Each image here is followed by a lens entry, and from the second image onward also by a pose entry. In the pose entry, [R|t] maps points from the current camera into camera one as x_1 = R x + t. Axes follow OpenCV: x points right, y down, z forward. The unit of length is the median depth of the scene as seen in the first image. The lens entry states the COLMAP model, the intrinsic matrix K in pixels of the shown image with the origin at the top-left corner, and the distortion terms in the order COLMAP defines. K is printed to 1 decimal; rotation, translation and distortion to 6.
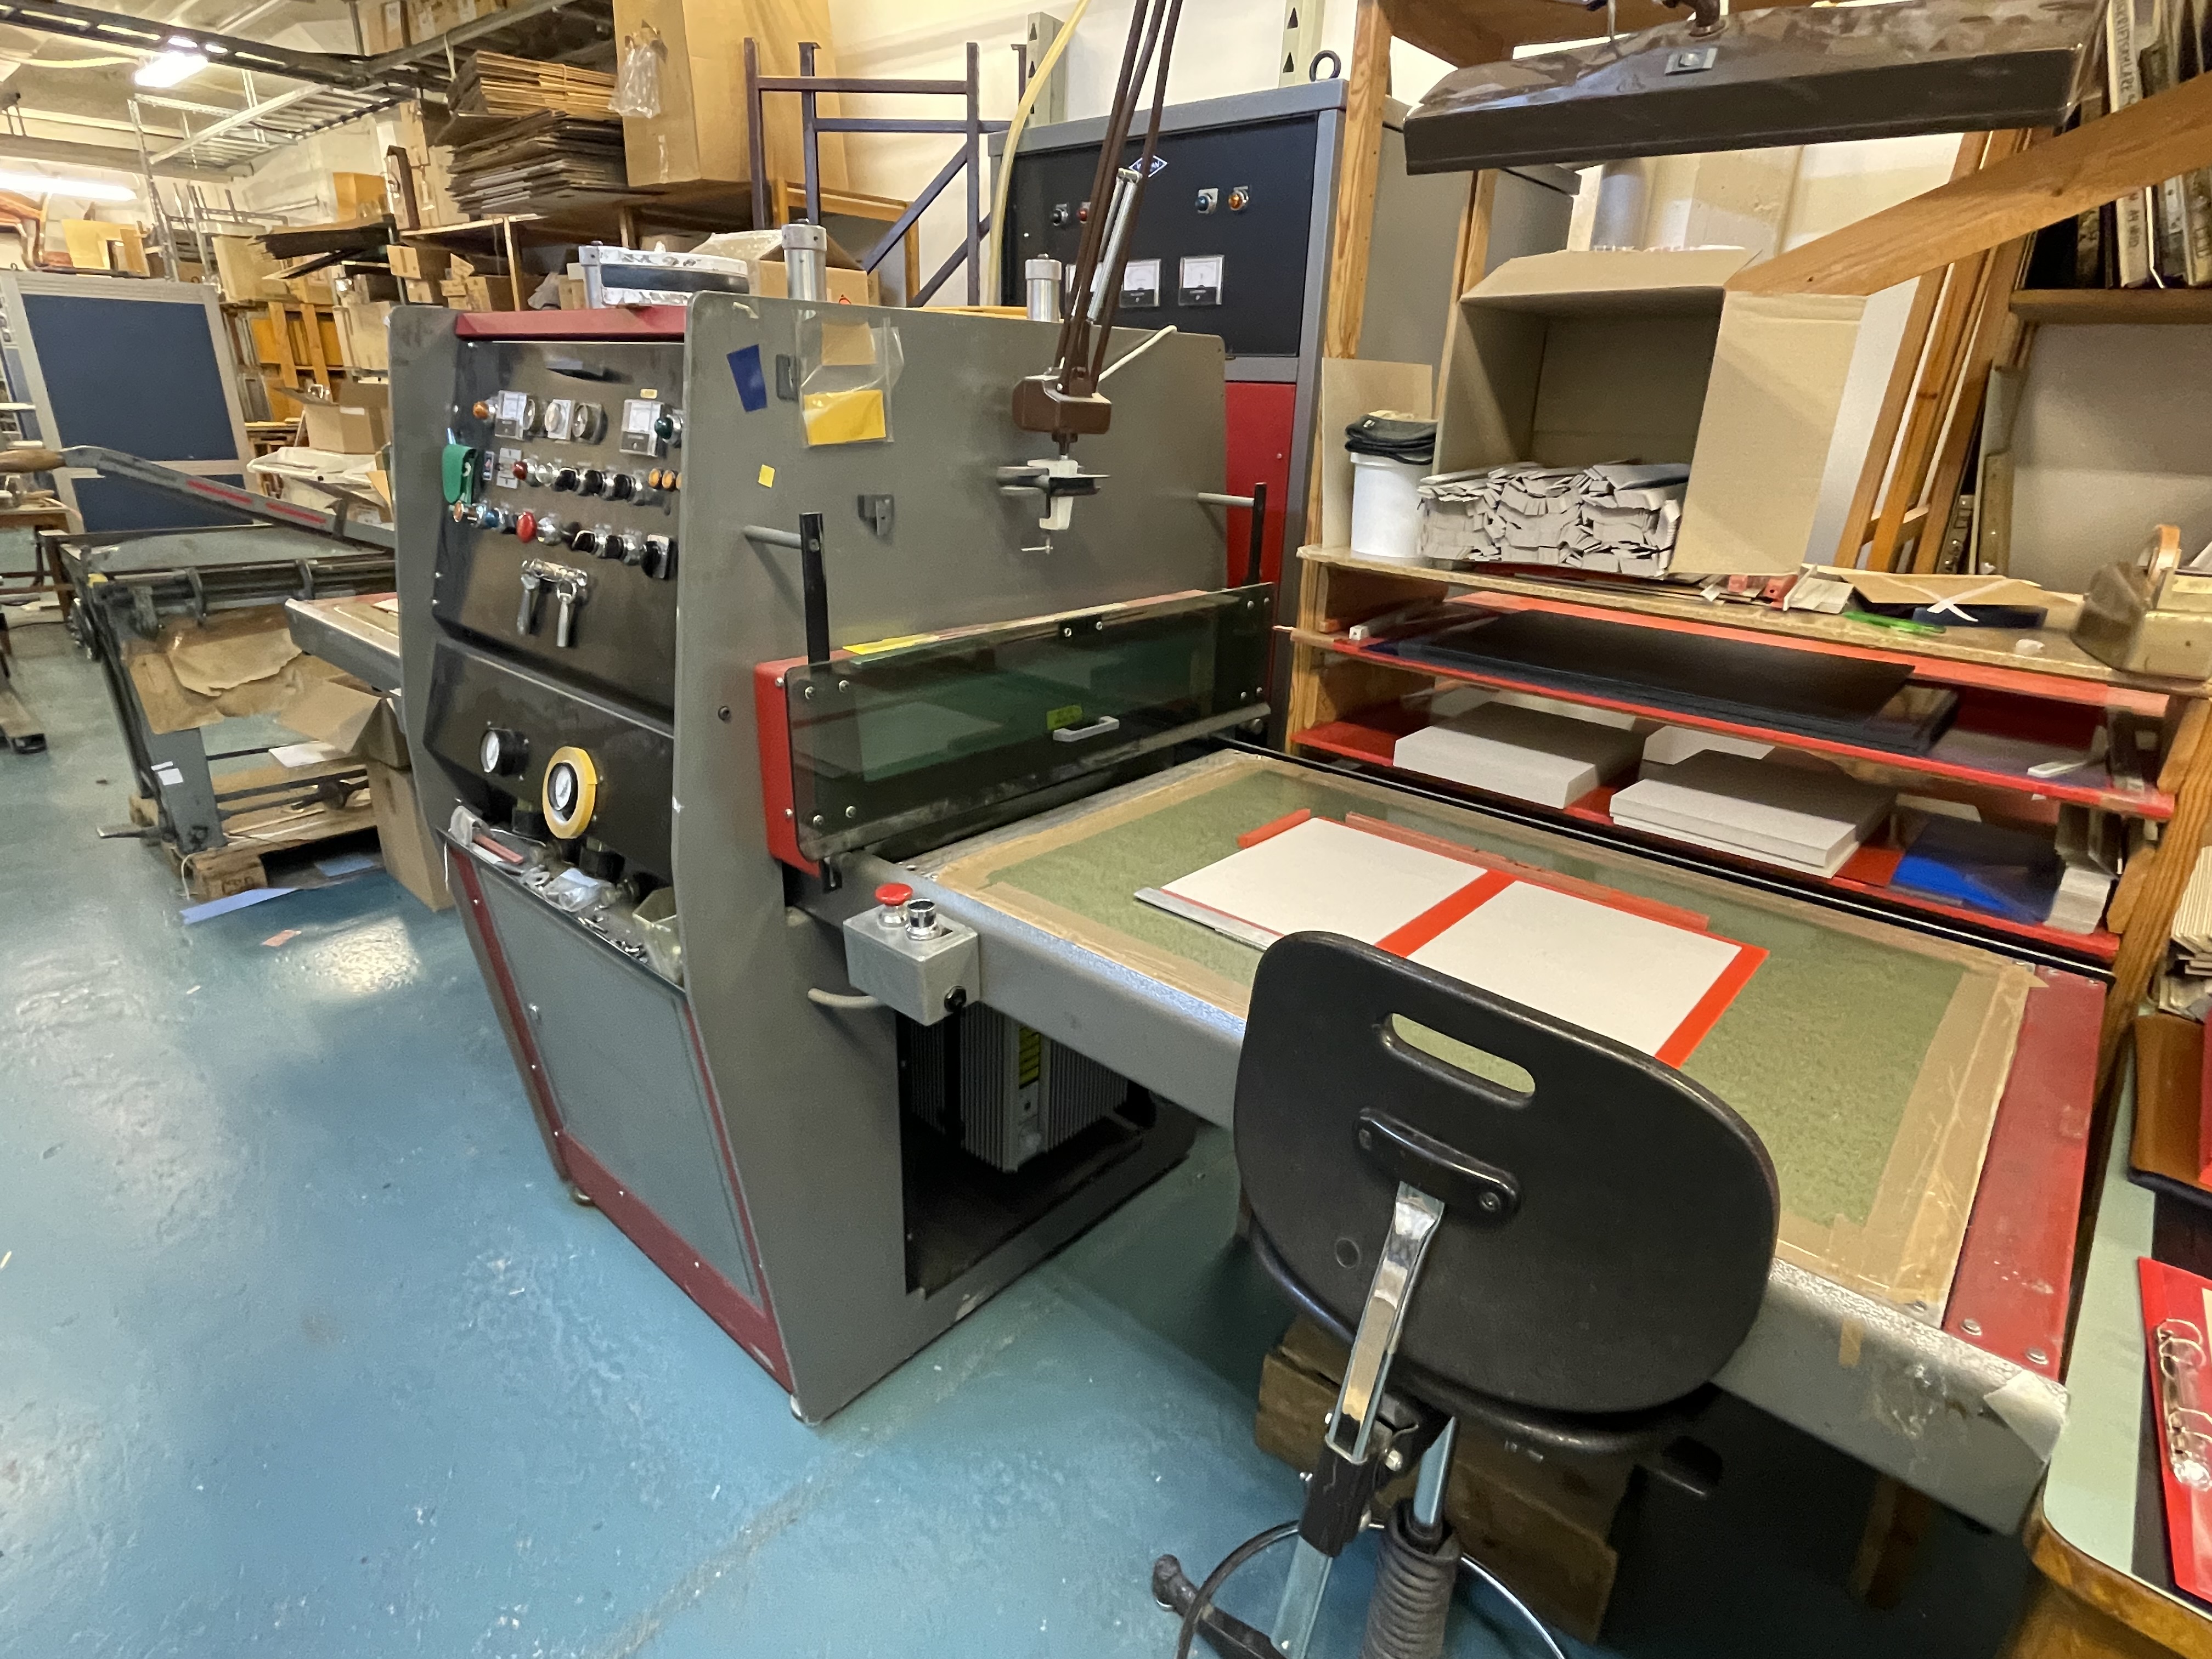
lens RADIAL K [[1143.5, 0, 1106.0], [0, 1143.5, 829.5], [0, 0, 1]] dist [-0.002166, -0.001066]
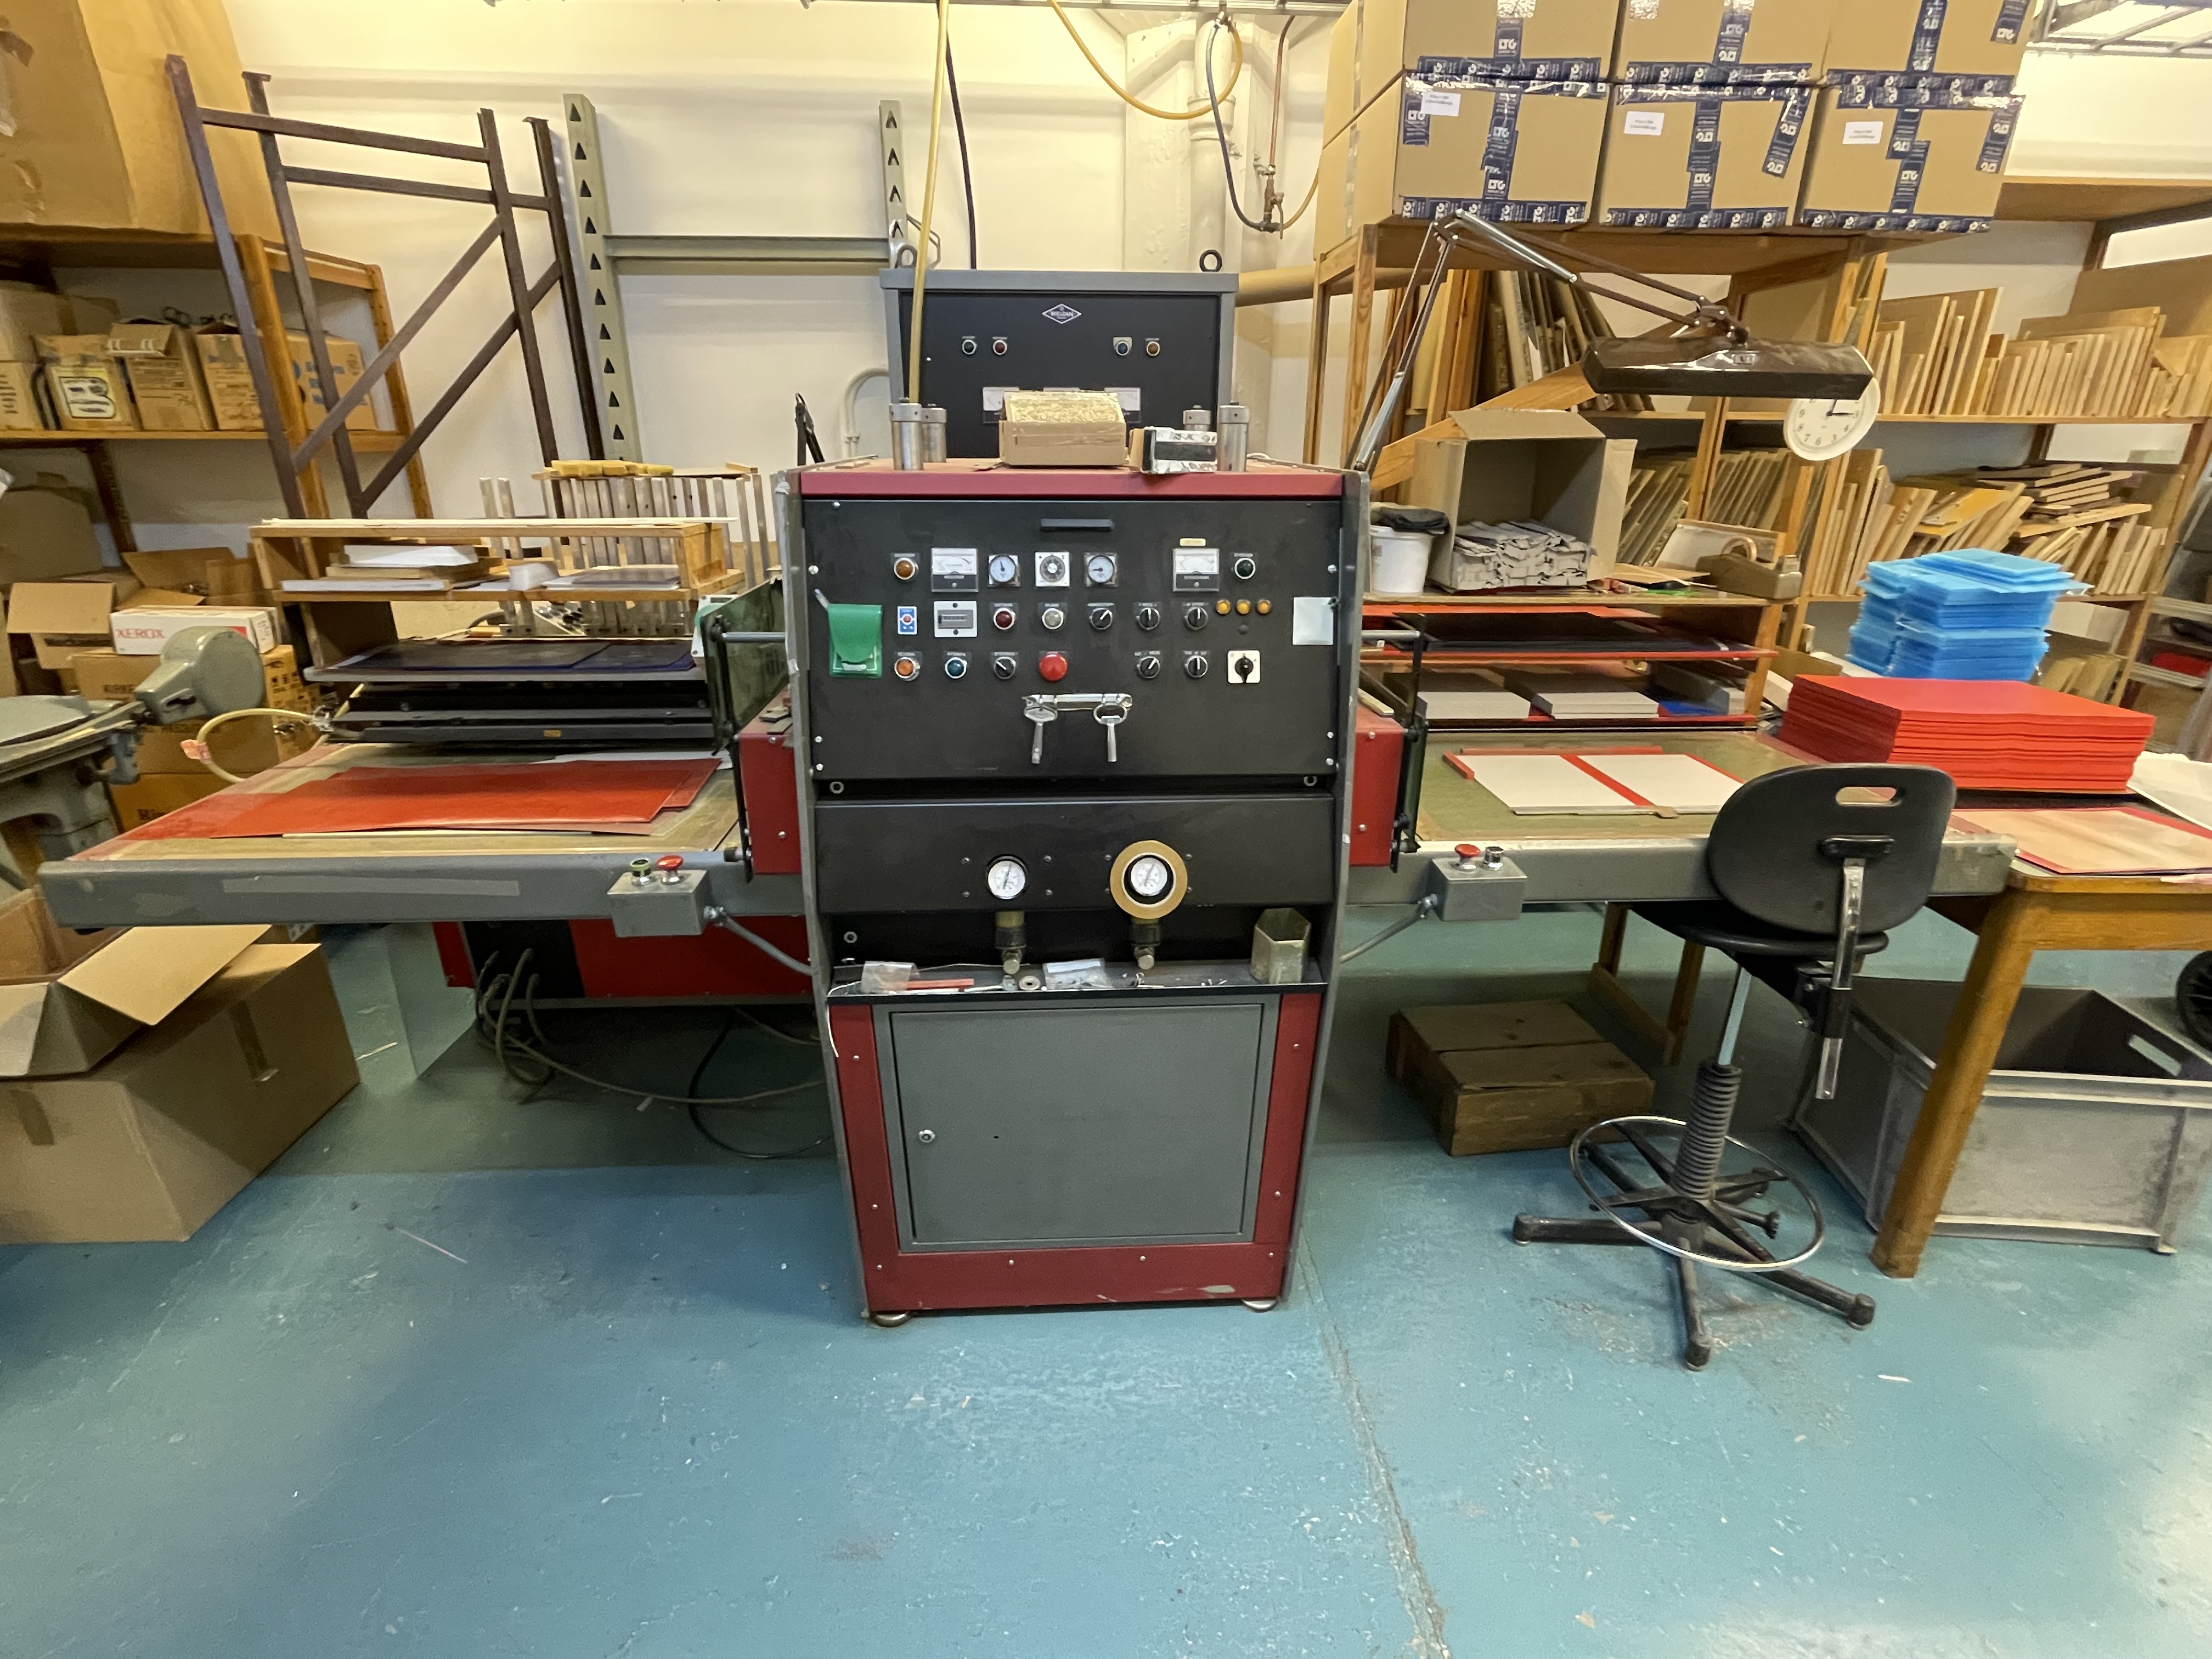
lens RADIAL K [[1050.6, 0, 1106.0], [0, 1050.6, 829.5], [0, 0, 1]] dist [-0.000913, -0.000306]
pose [[0.711845, -0.276213, 0.645742, -0.955829], [0.269884, 0.956405, 0.111586, -0.172377], [-0.648413, 0.094844, 0.755358, 0.163150]]
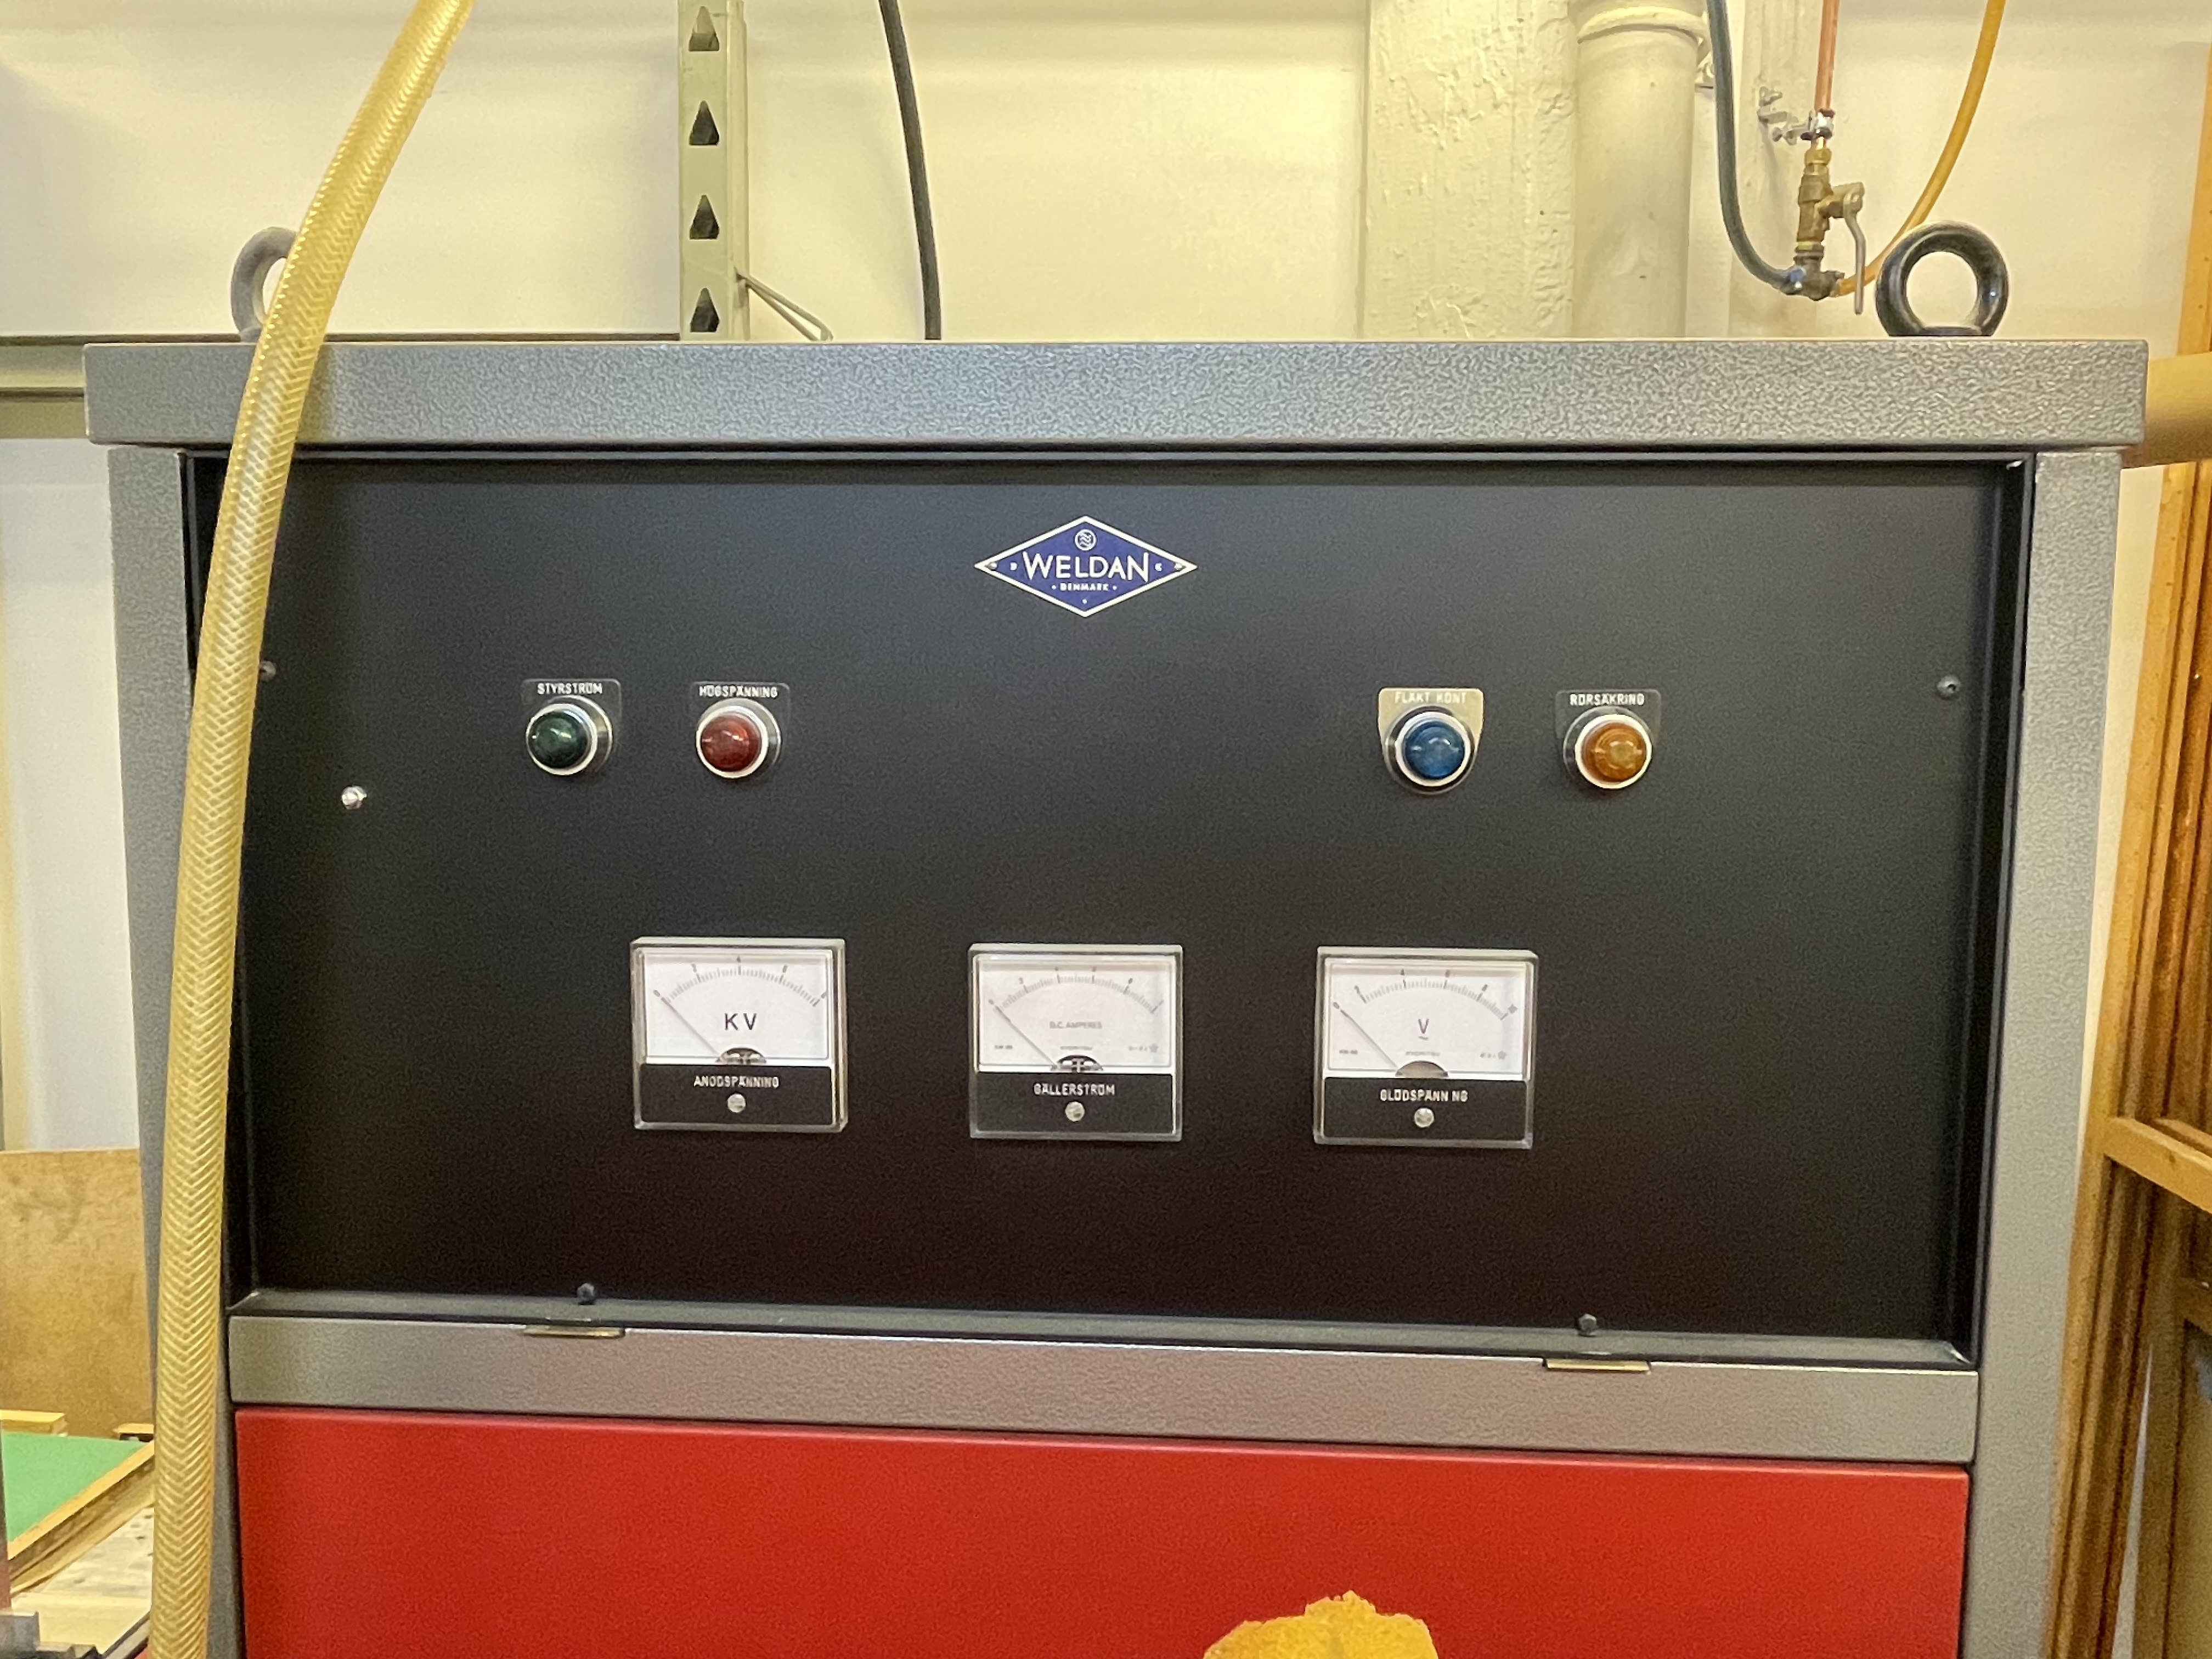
lens RADIAL K [[1643.0, 0, 1106.0], [0, 1643.0, 829.5], [0, 0, 1]] dist [0.003359, 0.000922]
pose [[0.782686, -0.086078, 0.616436, -0.184838], [0.238779, 0.956137, -0.169664, -0.543235], [-0.574793, 0.279986, 0.768909, 0.873055]]
